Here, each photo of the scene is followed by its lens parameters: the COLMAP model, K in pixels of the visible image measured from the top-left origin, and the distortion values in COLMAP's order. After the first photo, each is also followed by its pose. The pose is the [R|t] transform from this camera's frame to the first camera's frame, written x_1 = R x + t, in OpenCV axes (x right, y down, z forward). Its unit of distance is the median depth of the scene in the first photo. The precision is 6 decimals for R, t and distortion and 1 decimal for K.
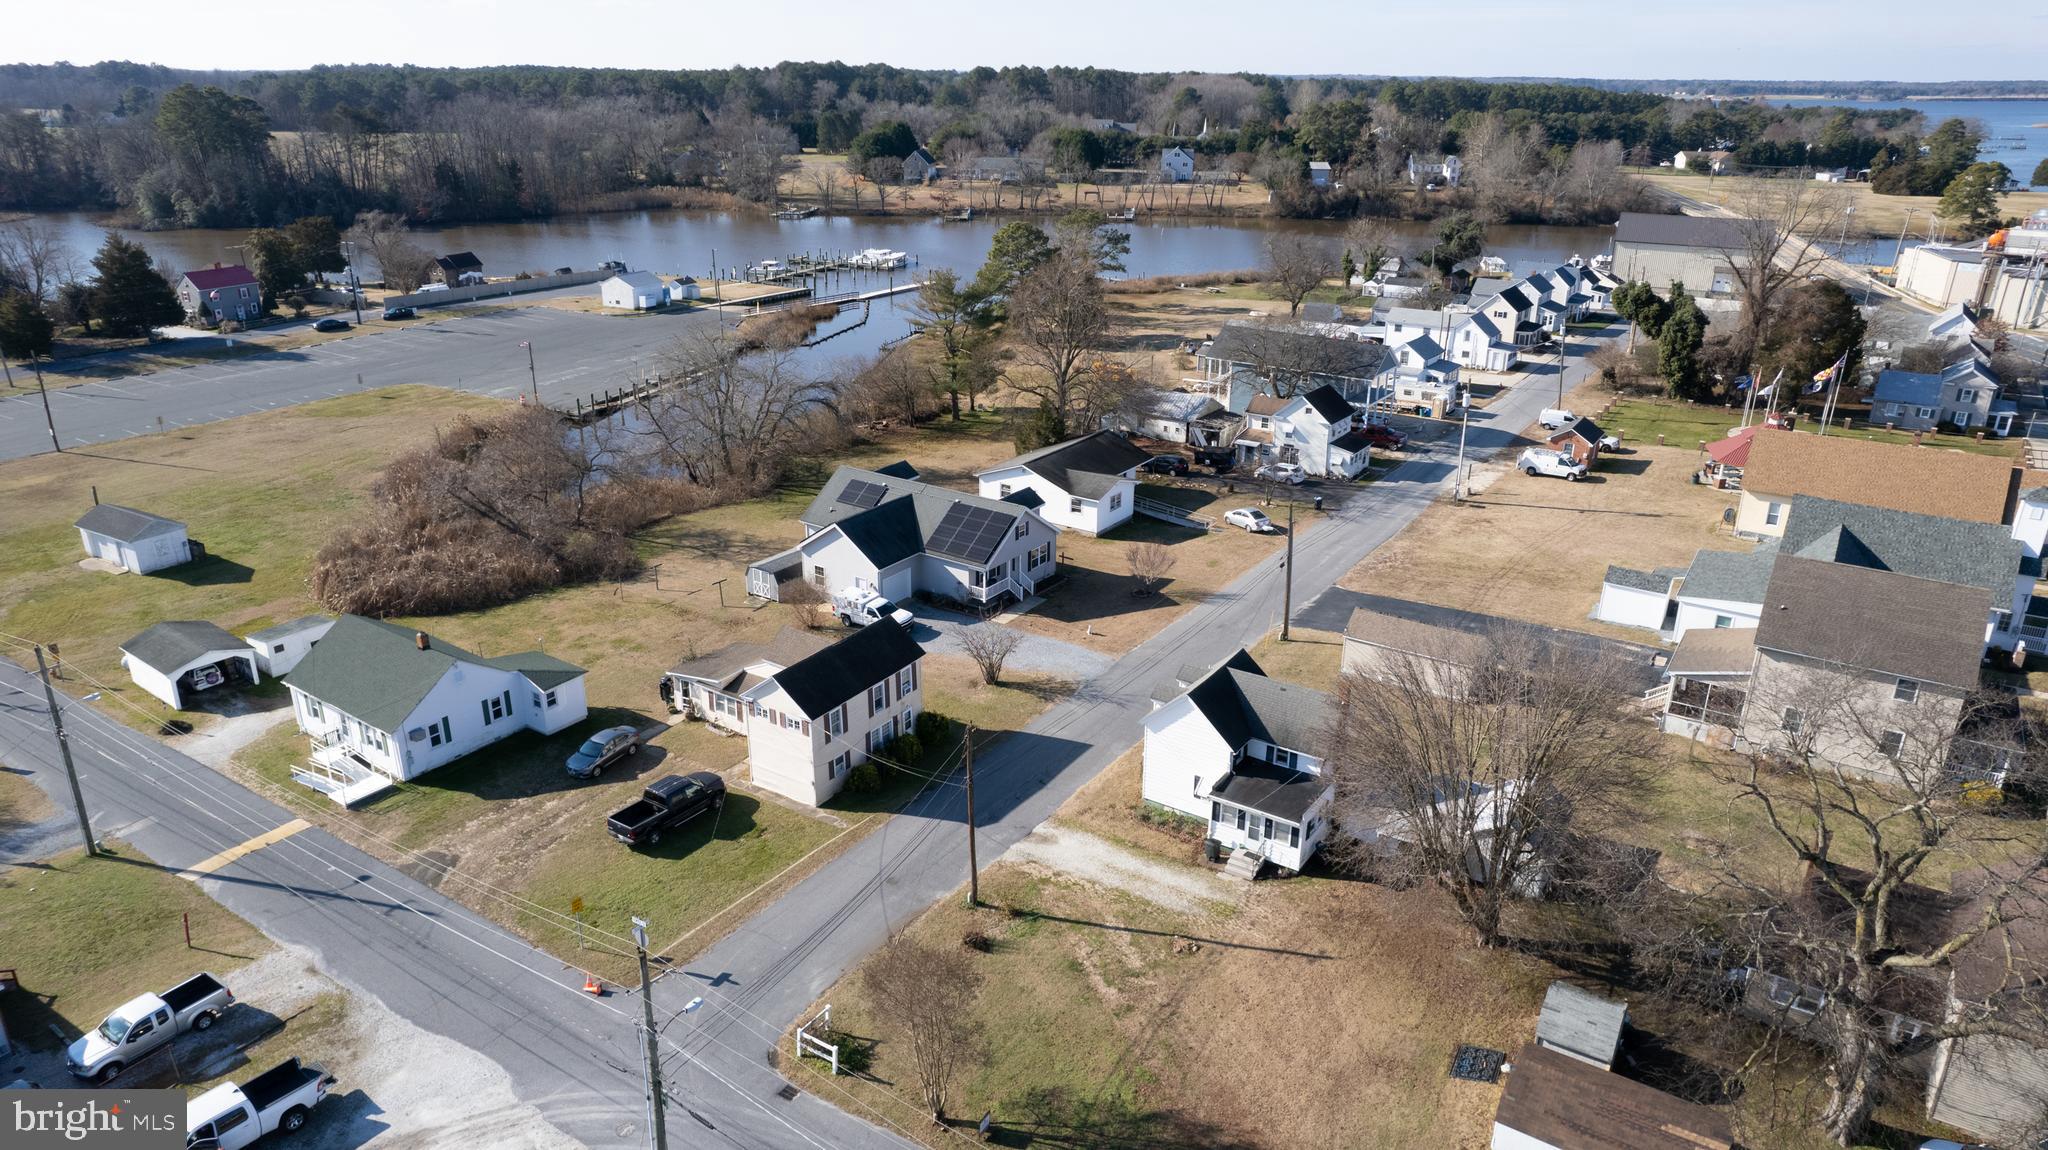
lens RADIAL K [[1308.0, 0, 1015.5], [0, 1308.0, 584.0], [0, 0, 1]] dist [-0.074365, 0.064583]
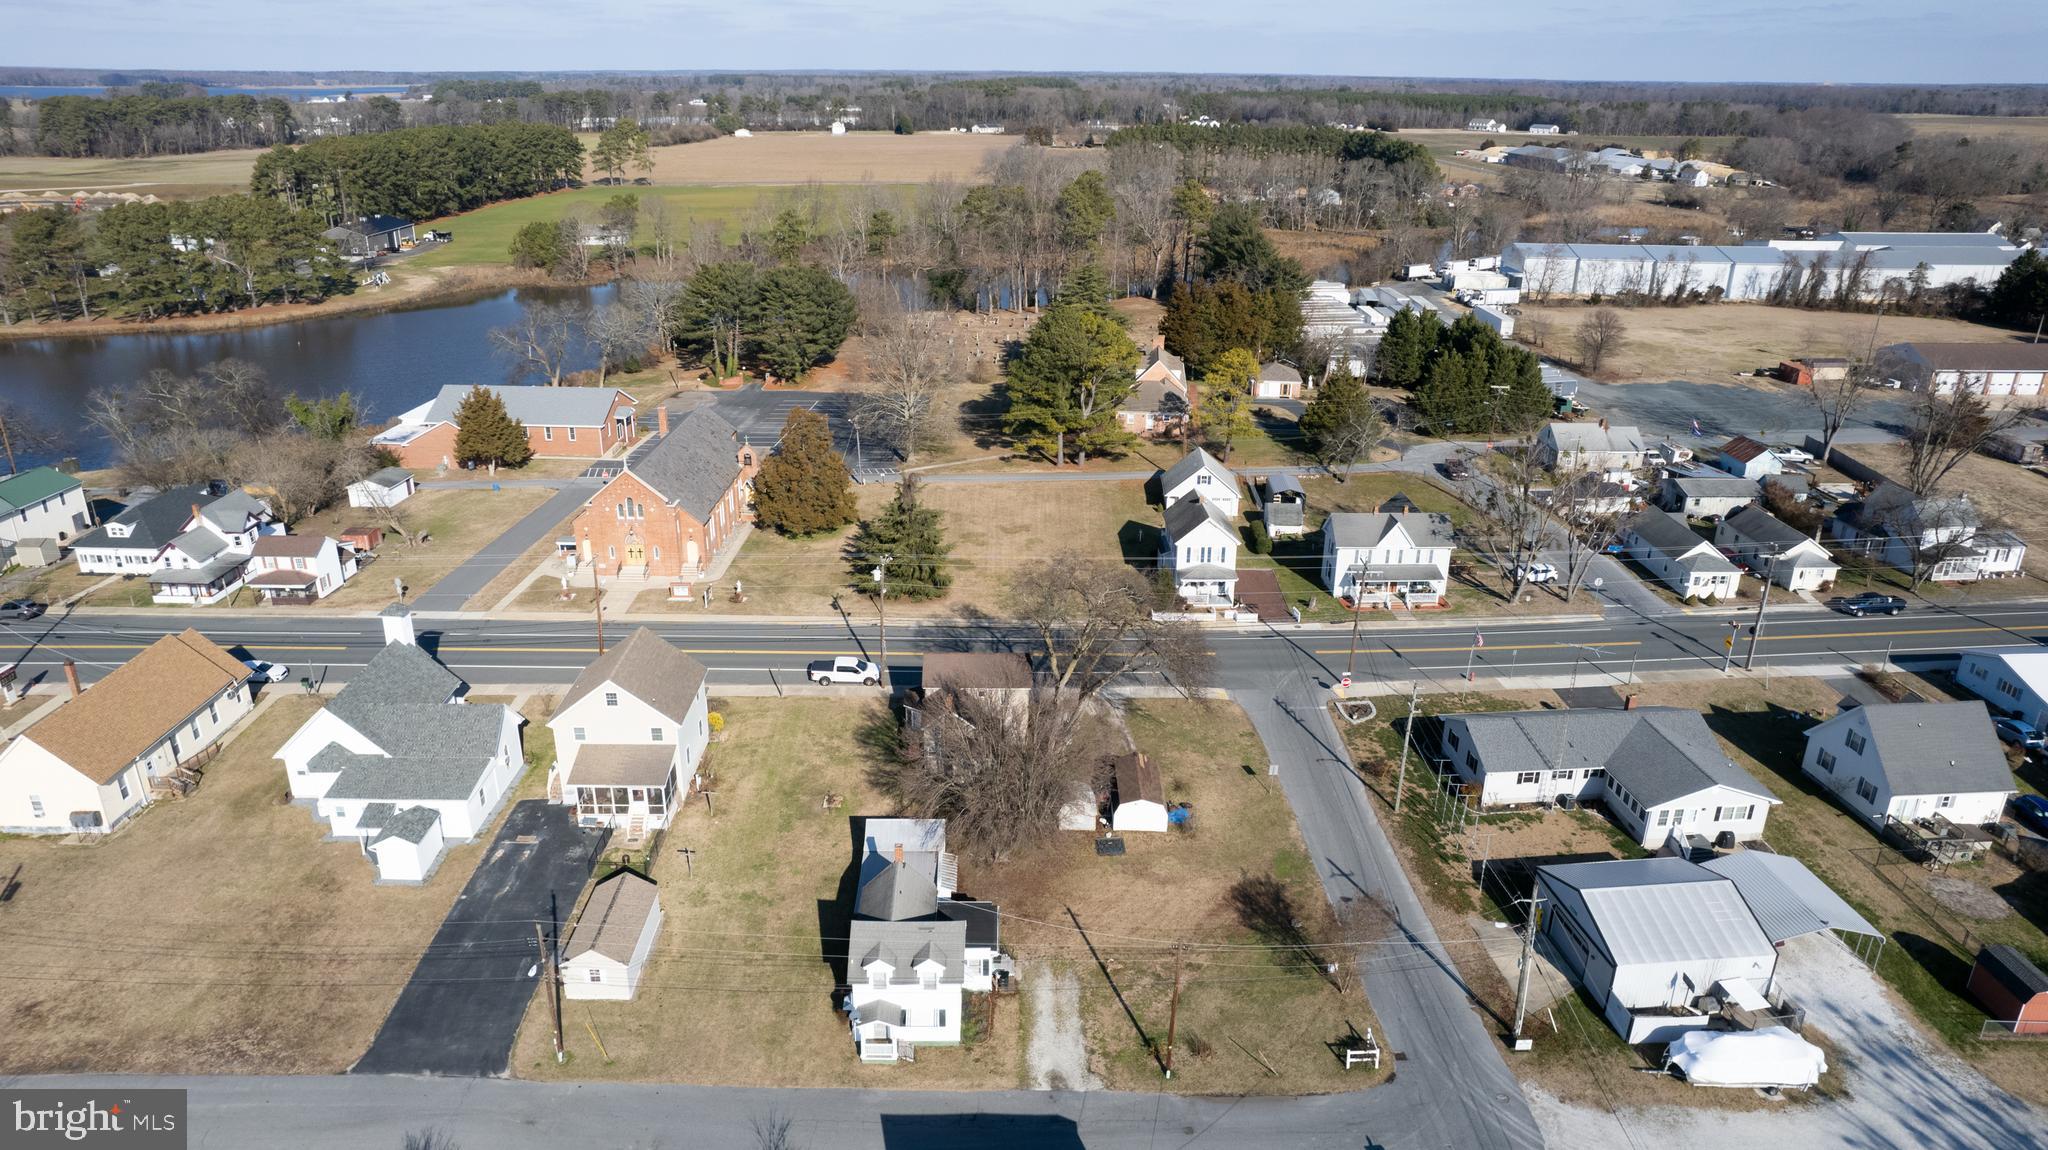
lens RADIAL K [[1308.0, 0, 1015.5], [0, 1308.0, 584.0], [0, 0, 1]] dist [-0.074365, 0.064583]
pose [[-0.565004, -0.315150, 0.762529, -0.362462], [0.293059, 0.787267, 0.542519, -0.406551], [-0.771289, 0.529991, -0.352451, 0.633904]]
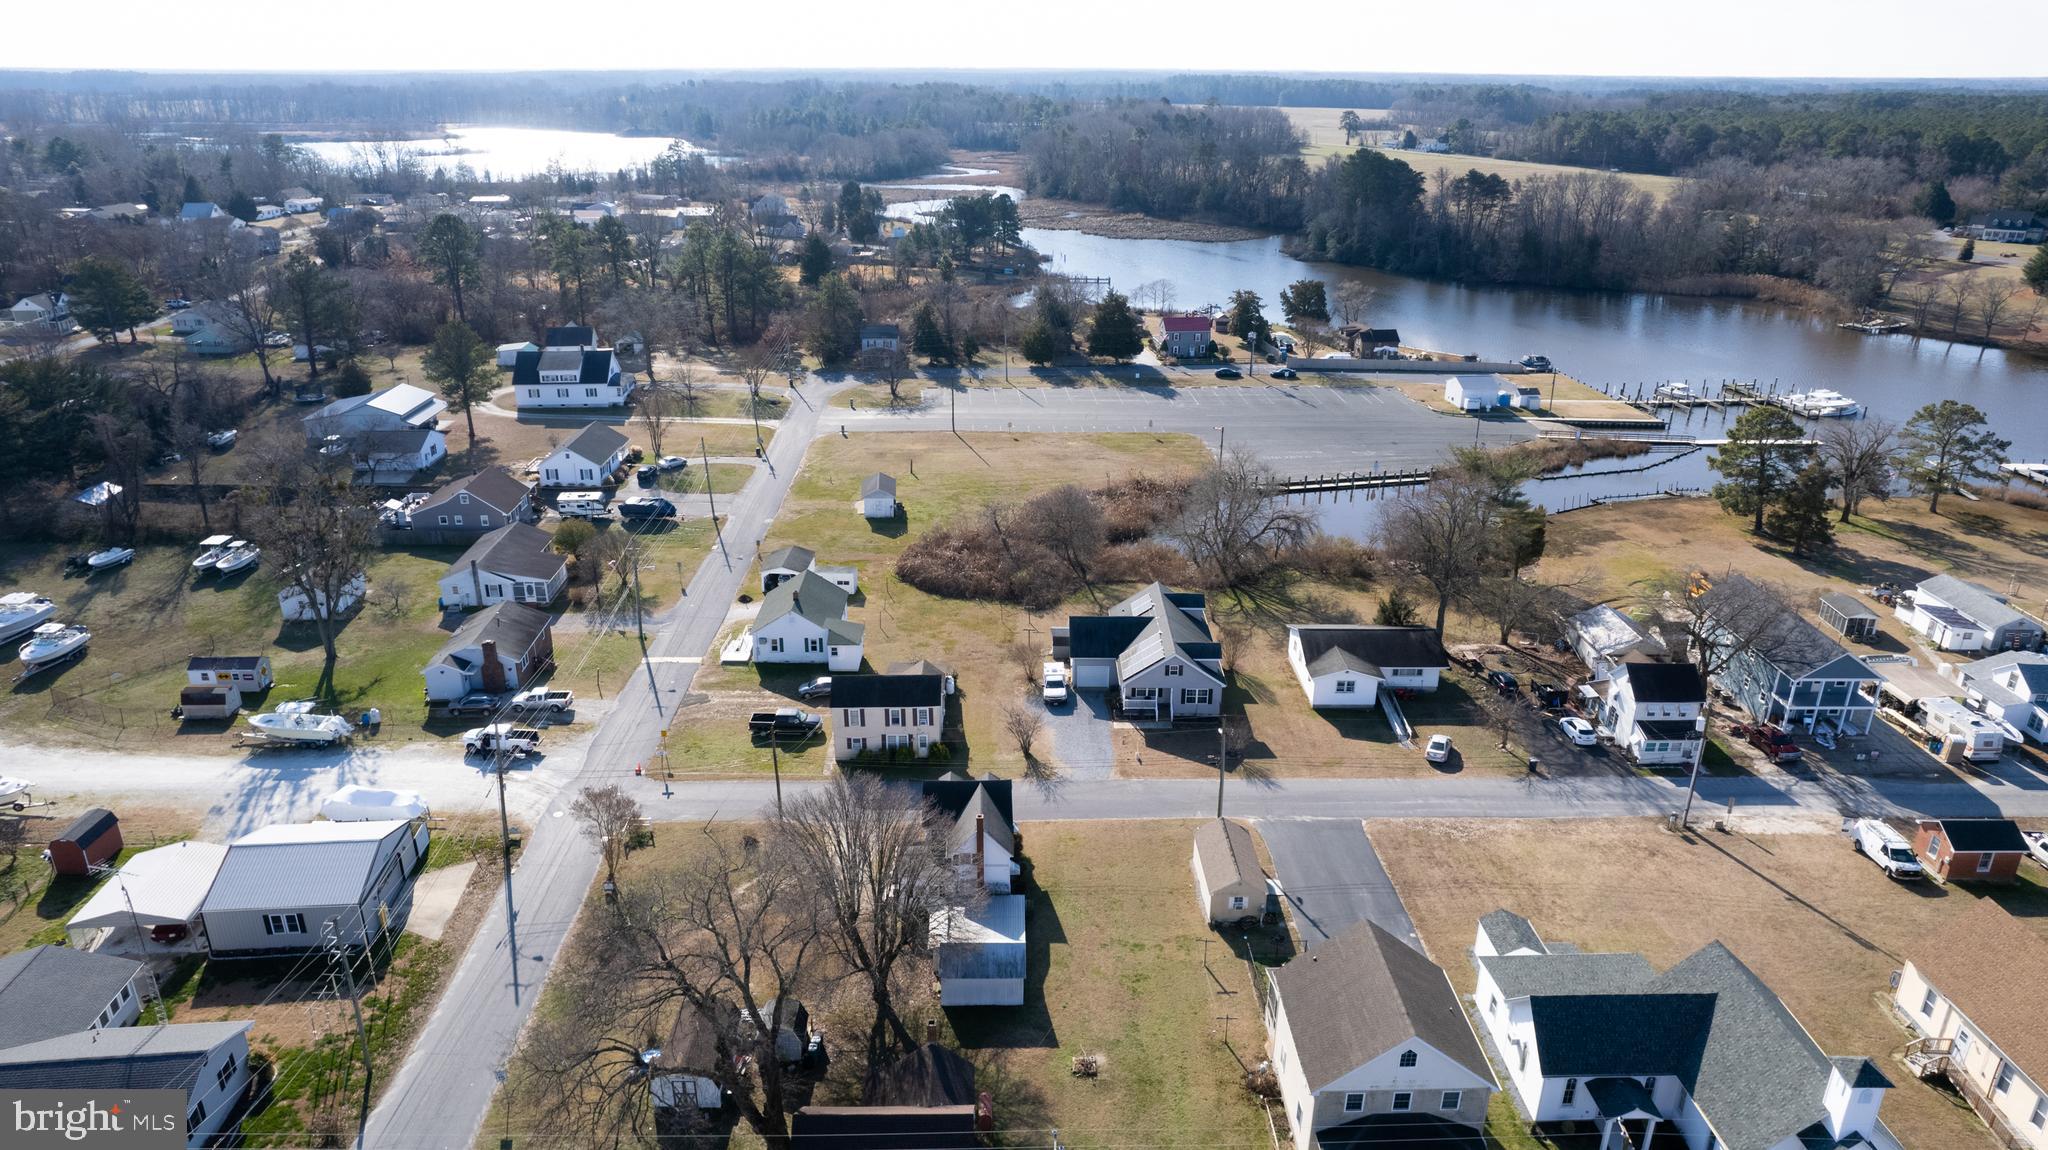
lens RADIAL K [[1308.0, 0, 1015.5], [0, 1308.0, 584.0], [0, 0, 1]] dist [-0.074365, 0.064583]
pose [[0.567259, 0.303014, -0.765768, 0.669004], [-0.304042, 0.941216, 0.147214, -0.200916], [0.765360, 0.149317, 0.626042, 0.050731]]
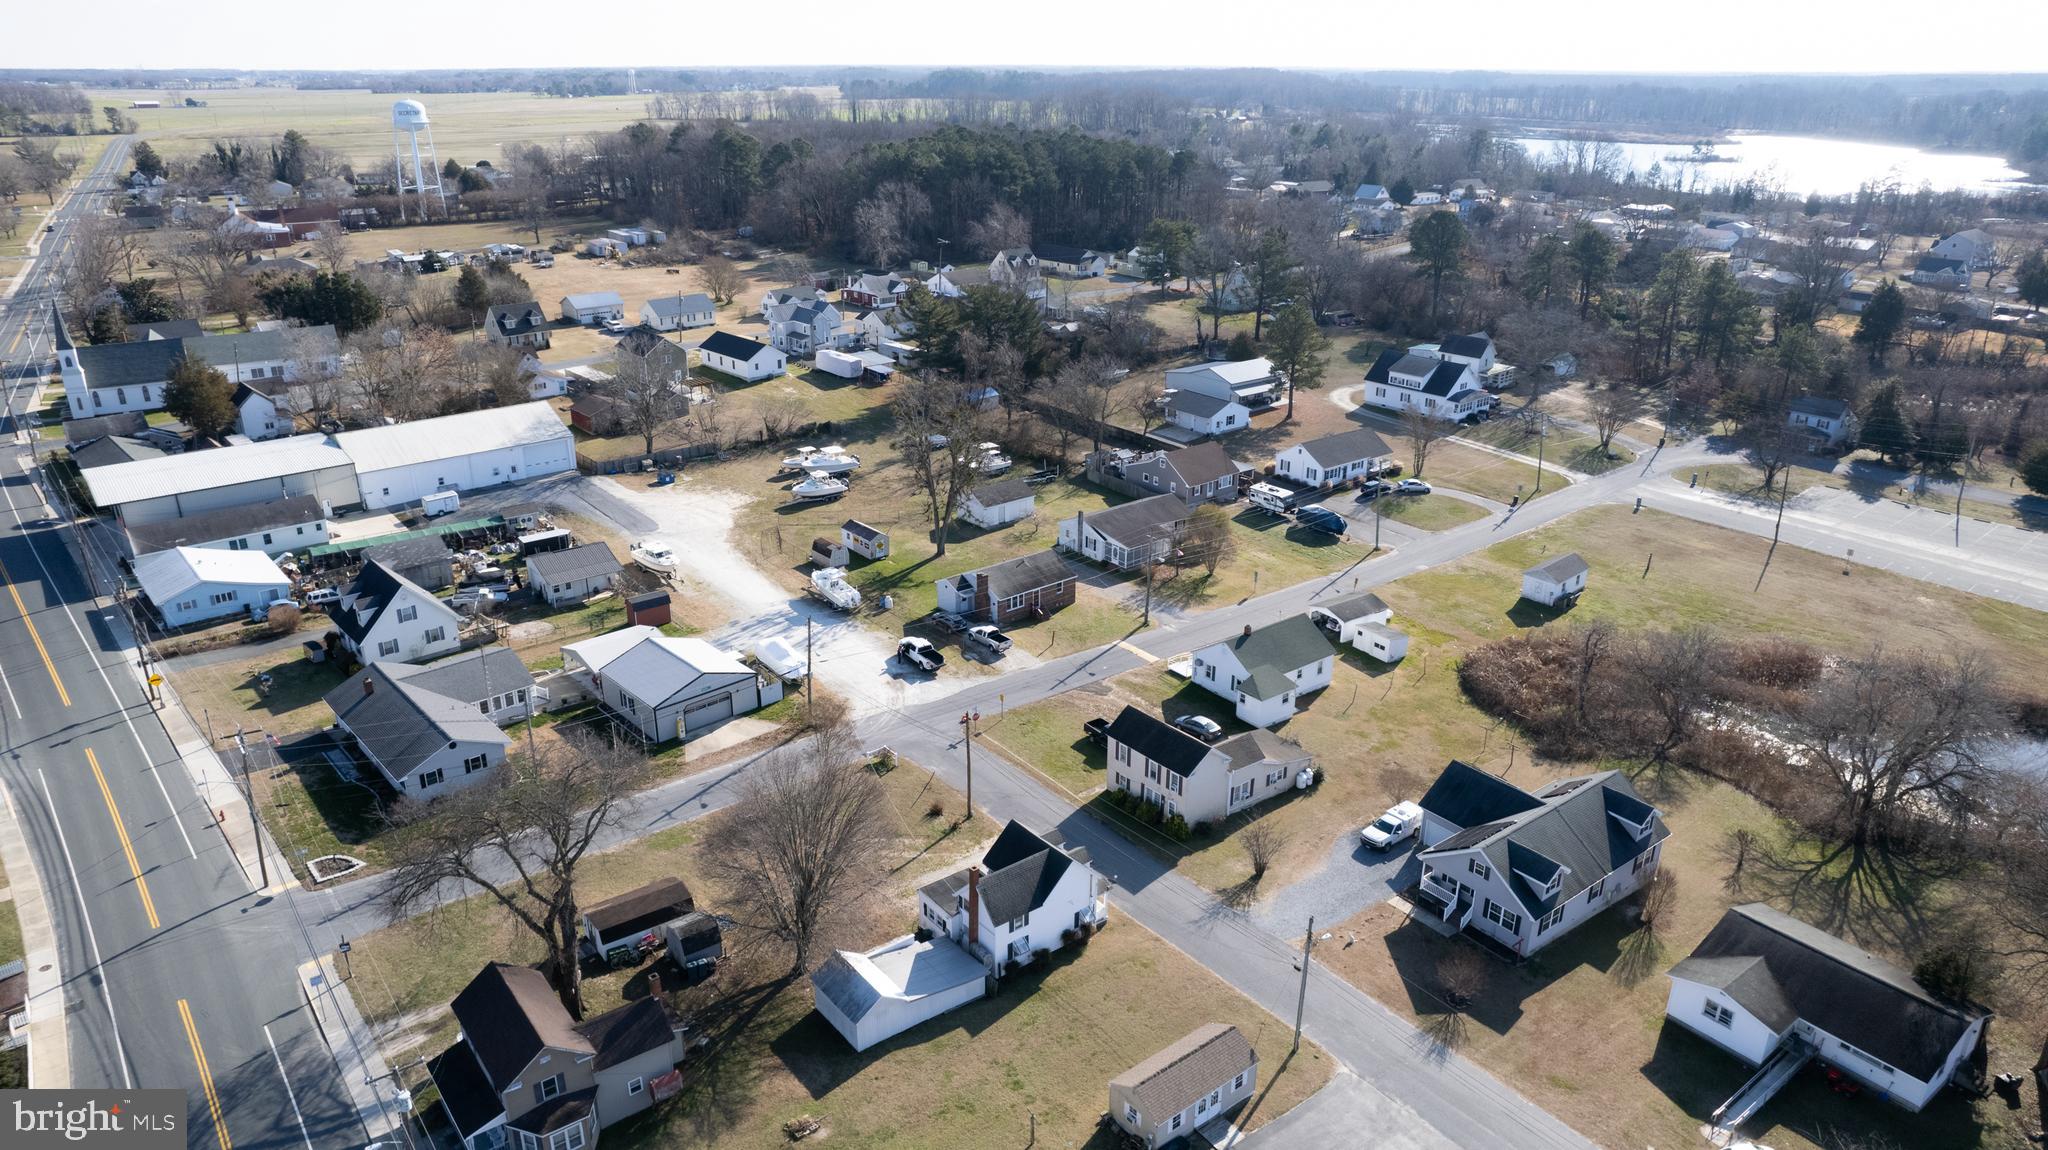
lens RADIAL K [[1321.5, 0, 1021.1], [0, 1321.5, 571.5], [0, 0, 1]] dist [-0.072334, 0.058975]
pose [[-0.314350, 0.337349, -0.887344, 0.685999], [-0.353199, 0.826061, 0.439174, -0.404318], [0.881155, 0.451464, -0.140521, 0.566272]]
